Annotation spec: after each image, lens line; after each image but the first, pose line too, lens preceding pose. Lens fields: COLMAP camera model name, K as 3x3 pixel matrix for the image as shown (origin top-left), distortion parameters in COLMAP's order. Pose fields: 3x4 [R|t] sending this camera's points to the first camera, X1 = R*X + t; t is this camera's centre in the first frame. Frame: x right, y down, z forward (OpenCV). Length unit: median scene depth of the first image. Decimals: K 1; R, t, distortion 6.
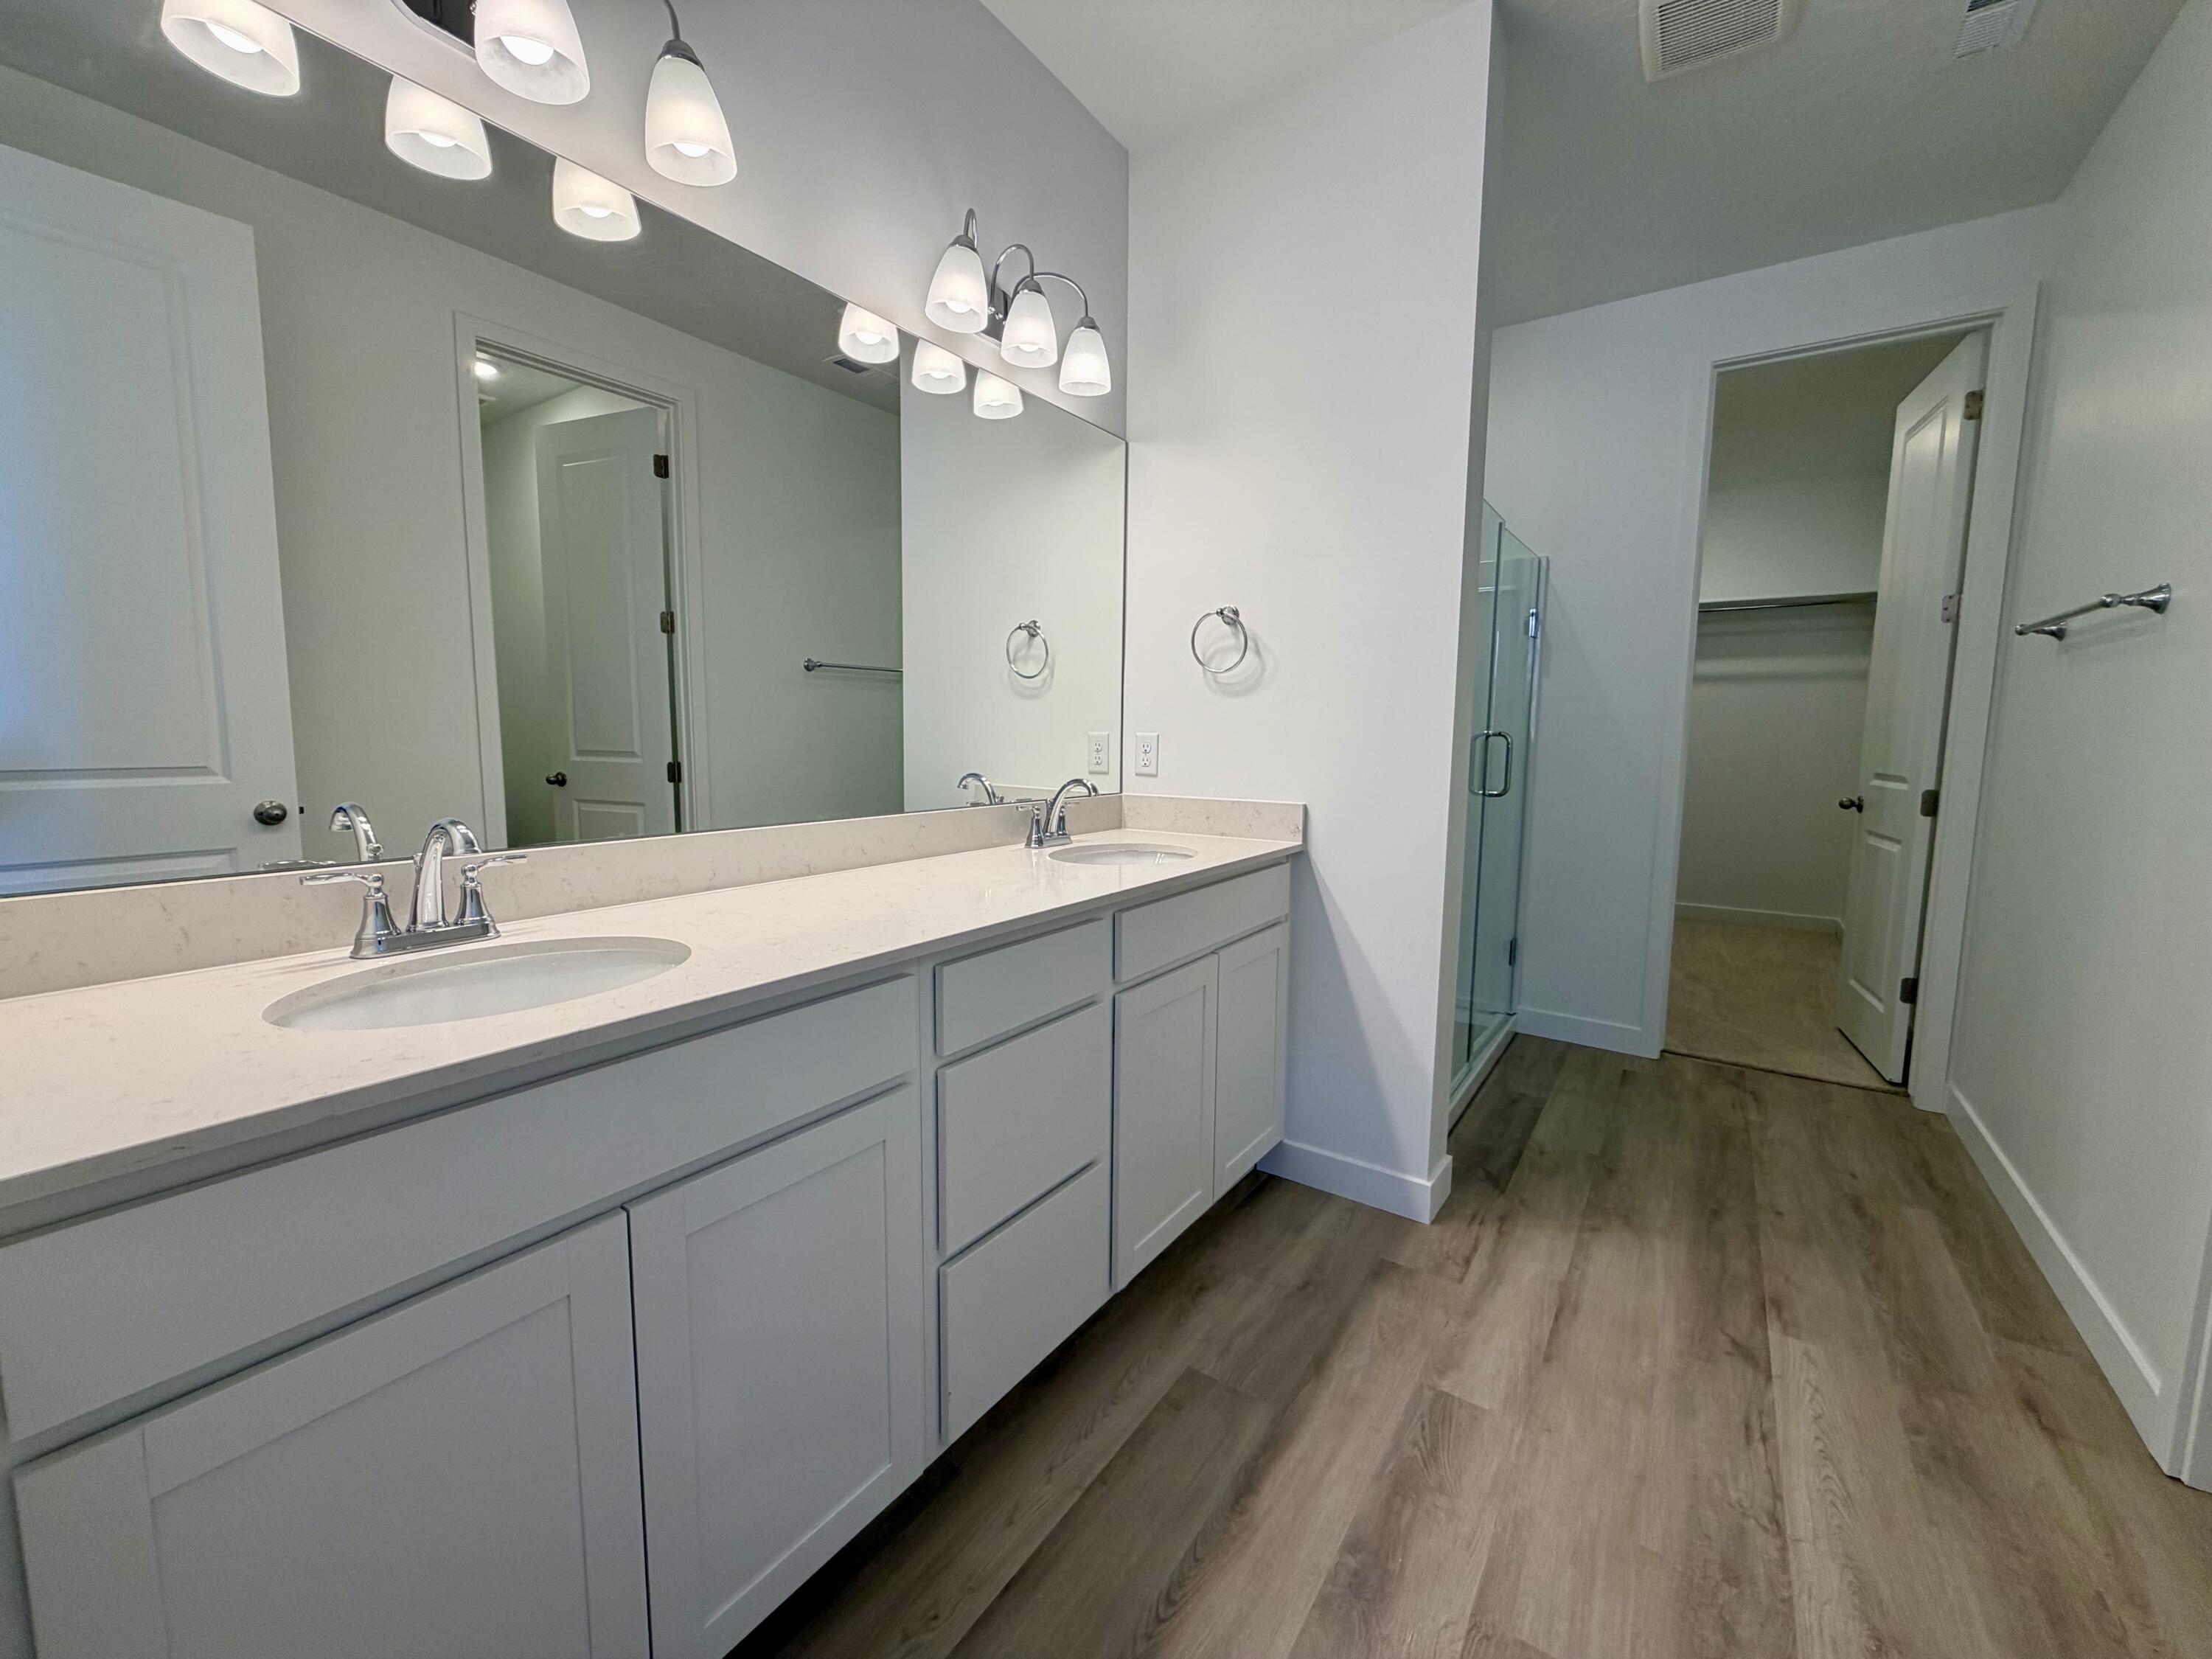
lens RADIAL K [[886.9, 0, 1099.1], [0, 886.9, 830.2], [0, 0, 1]] dist [0.000584, -0.000073]
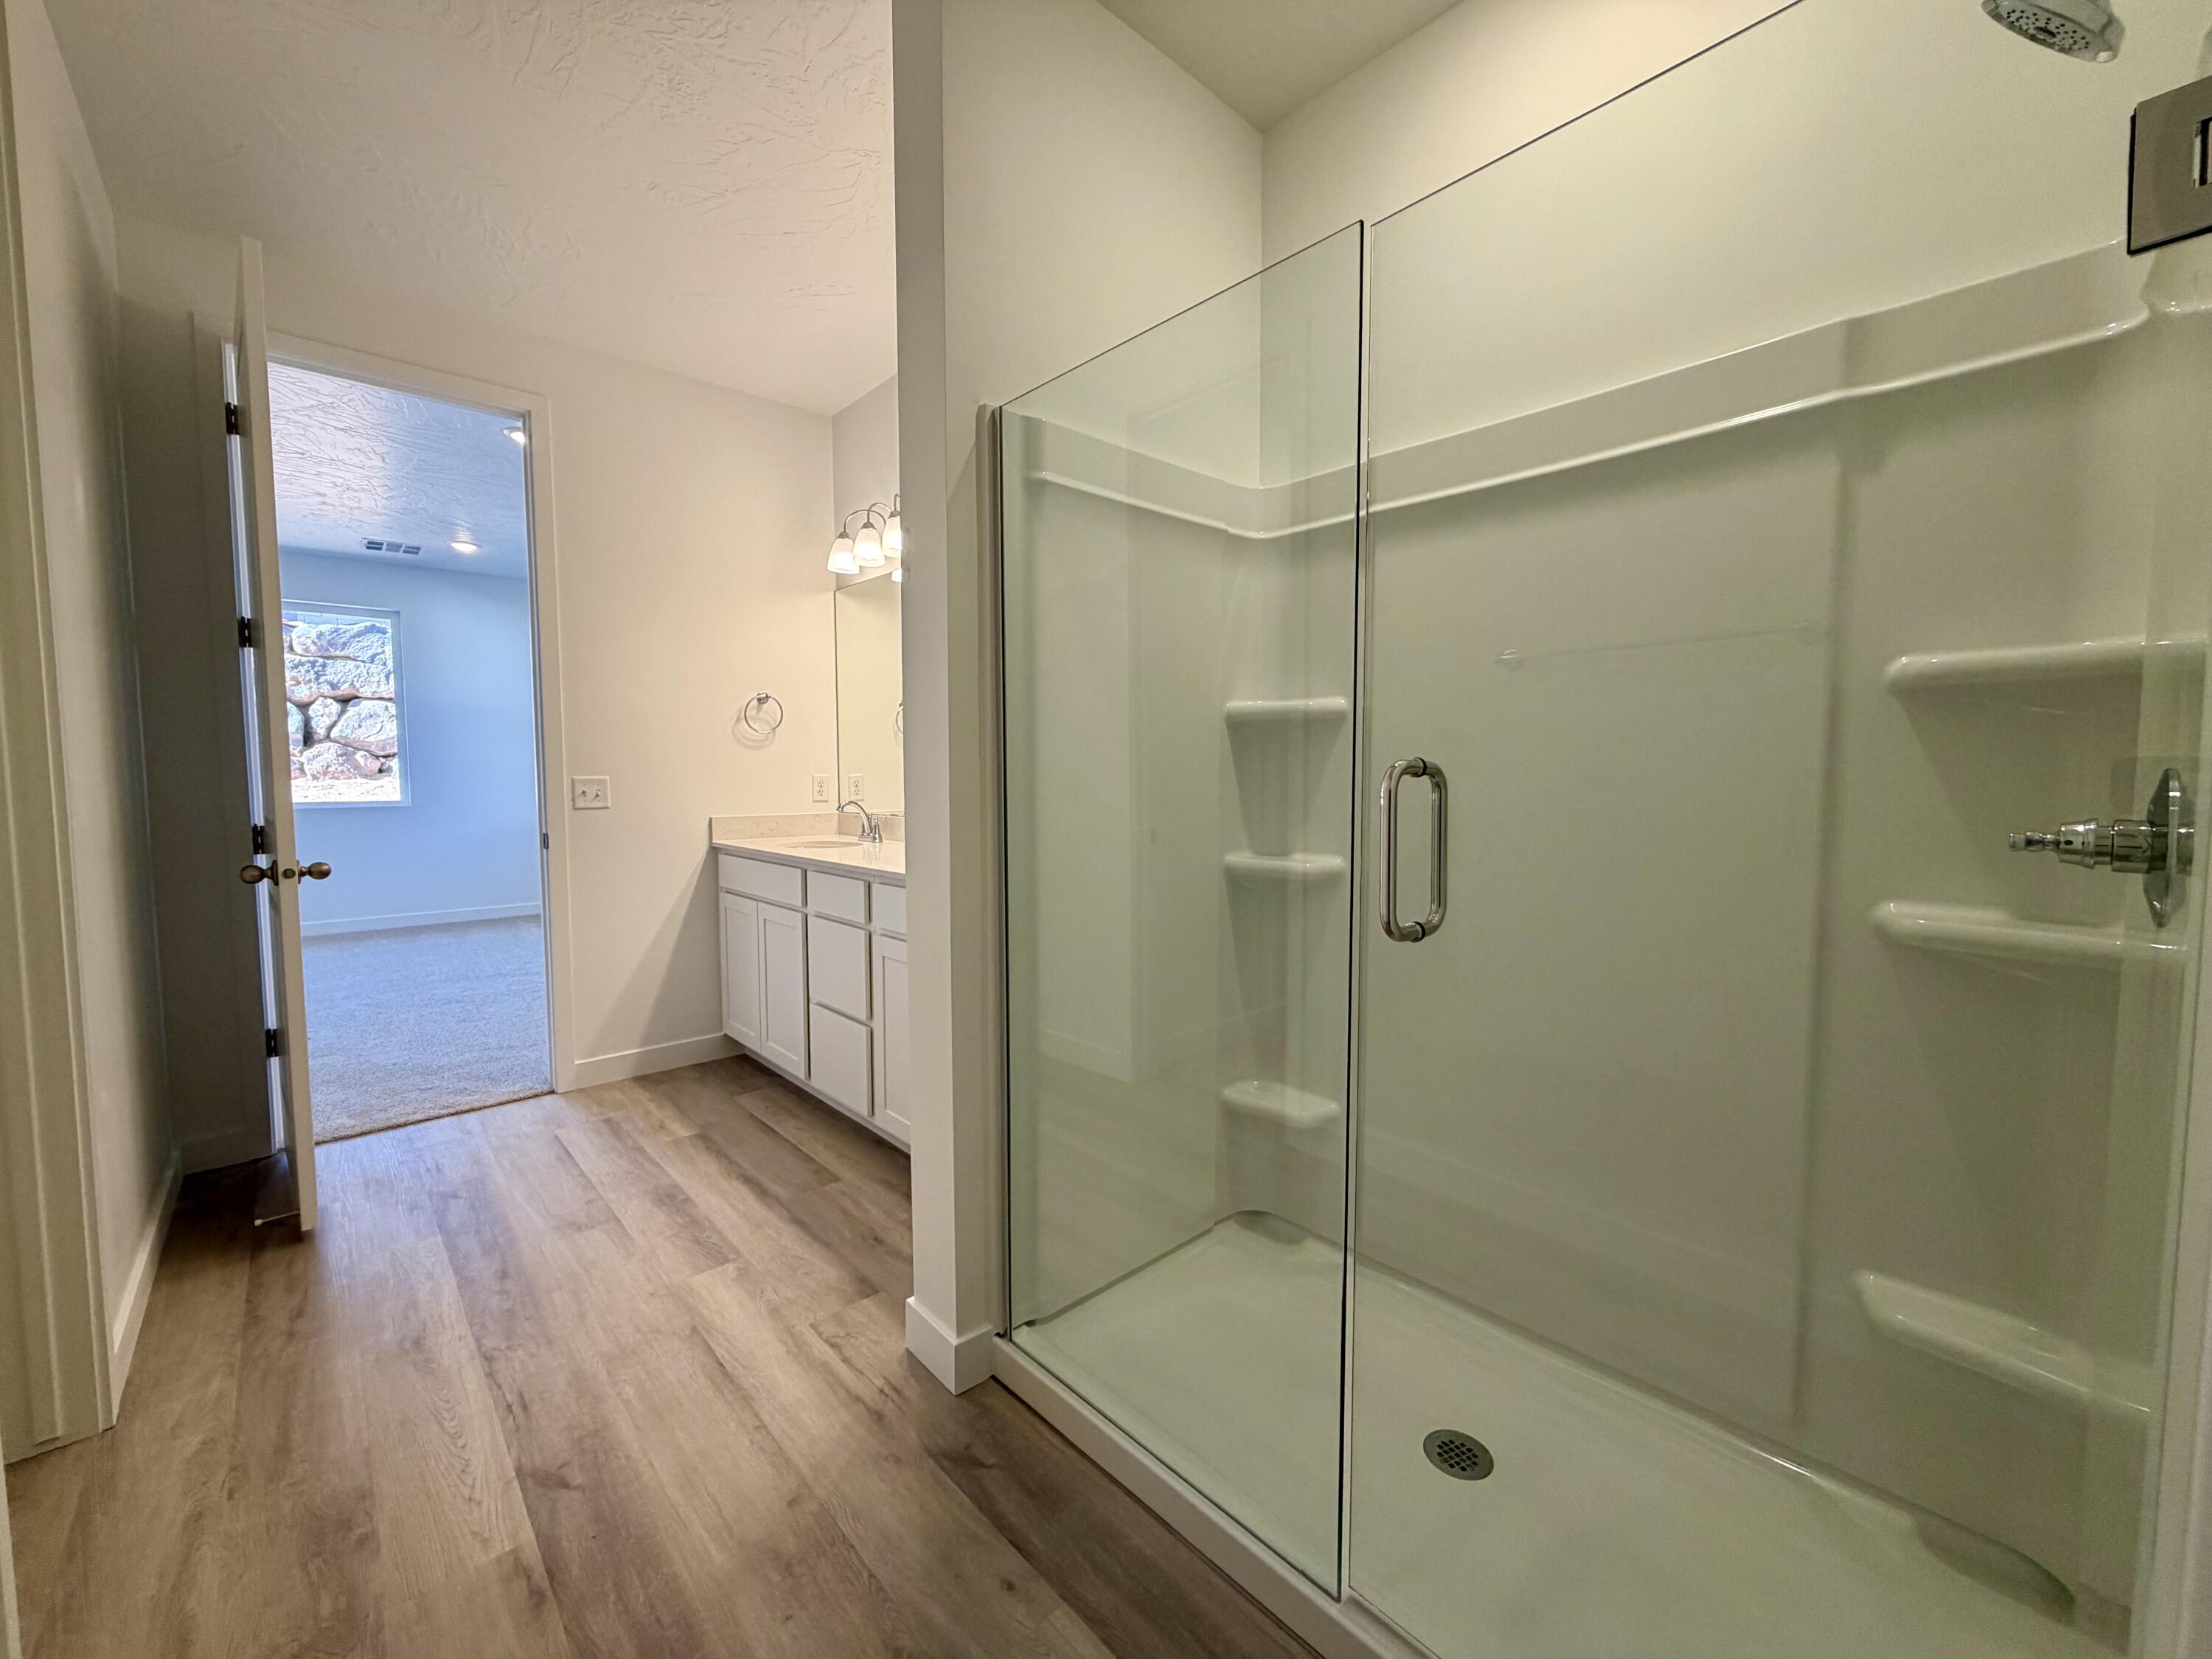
lens RADIAL K [[886.9, 0, 1099.1], [0, 886.9, 830.2], [0, 0, 1]] dist [0.000584, -0.000073]
pose [[-0.227766, 0.054783, -0.972174, 1.440946], [-0.112711, 0.990221, 0.082207, -0.174997], [0.967171, 0.128299, -0.219364, 1.658246]]
